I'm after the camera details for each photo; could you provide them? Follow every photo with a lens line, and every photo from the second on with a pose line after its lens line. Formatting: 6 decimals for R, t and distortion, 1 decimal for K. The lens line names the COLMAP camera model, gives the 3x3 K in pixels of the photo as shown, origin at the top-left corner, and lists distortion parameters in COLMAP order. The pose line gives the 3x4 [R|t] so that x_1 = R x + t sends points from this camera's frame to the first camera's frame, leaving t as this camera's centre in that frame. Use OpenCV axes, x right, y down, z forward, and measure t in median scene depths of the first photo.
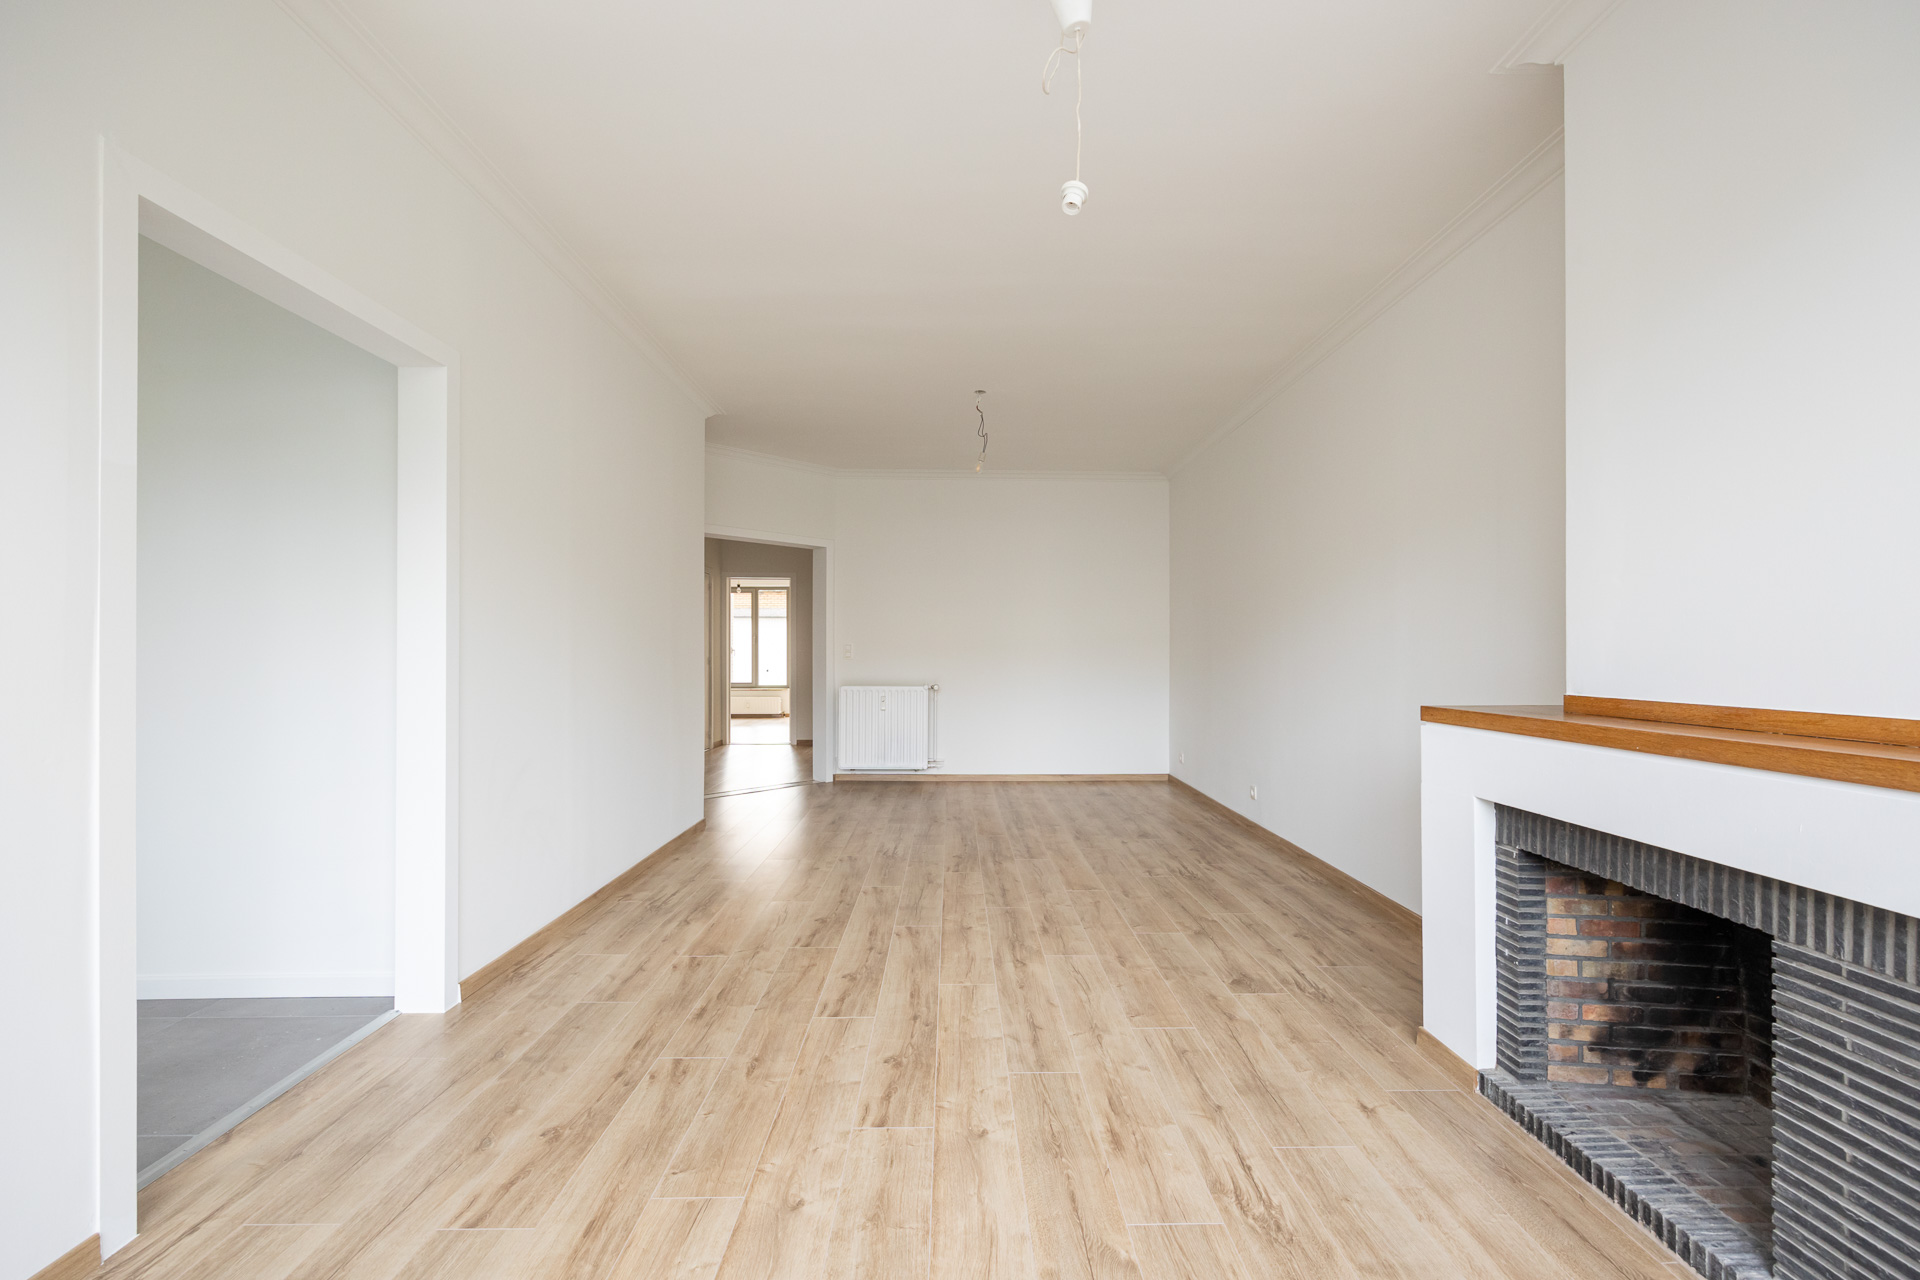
lens RADIAL K [[792.7, 0, 957.9], [0, 792.7, 649.4], [0, 0, 1]] dist [-0.000262, 0.000043]
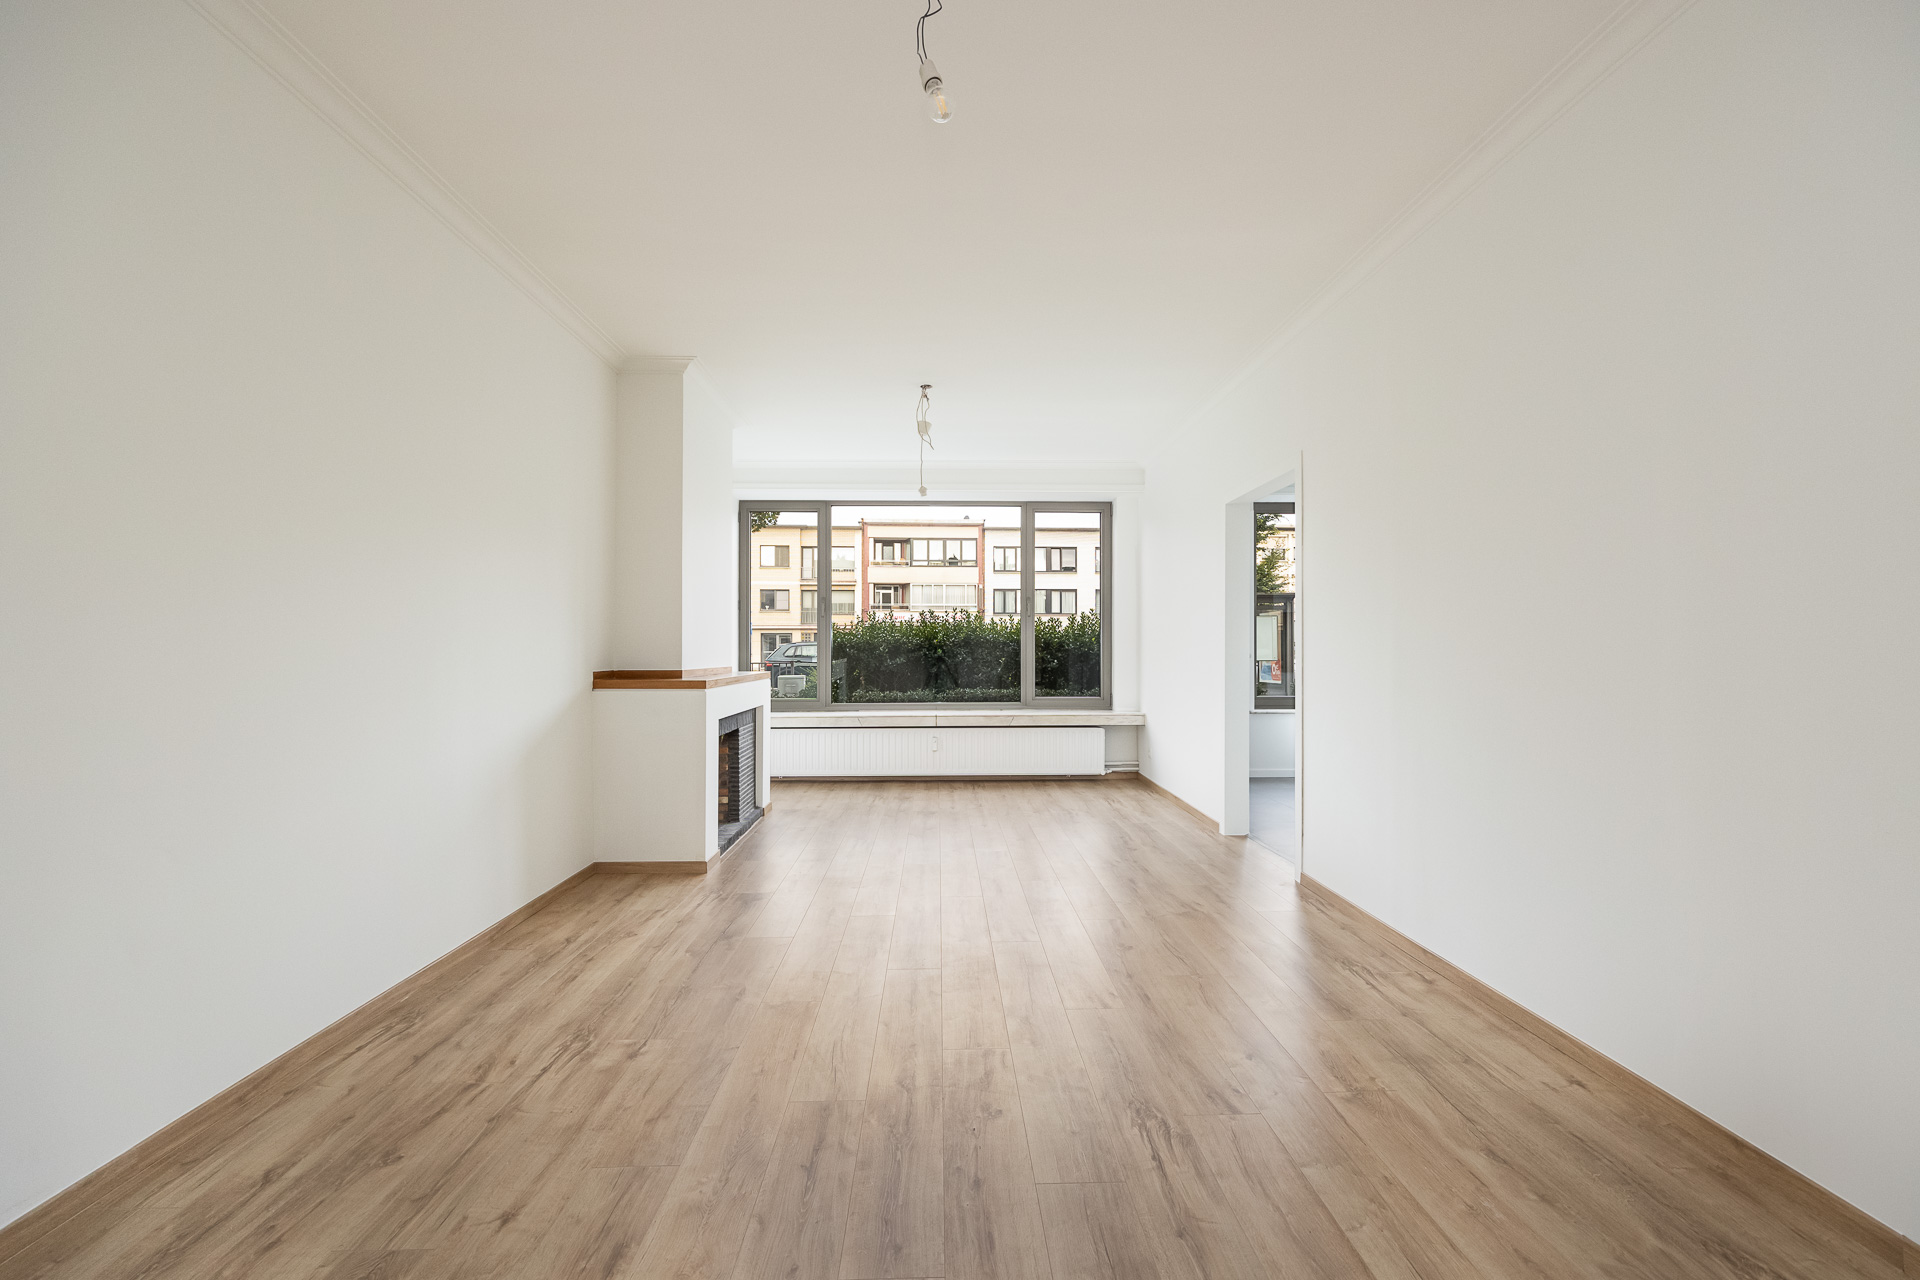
lens RADIAL K [[792.7, 0, 960.5], [0, 792.7, 645.7], [0, 0, 1]] dist [-0.000262, 0.000043]
pose [[-0.999801, 0.001978, -0.019856, 0.030583], [0.002146, 0.999962, -0.008429, 0.005651], [0.019839, -0.008469, -0.999767, 1.767402]]
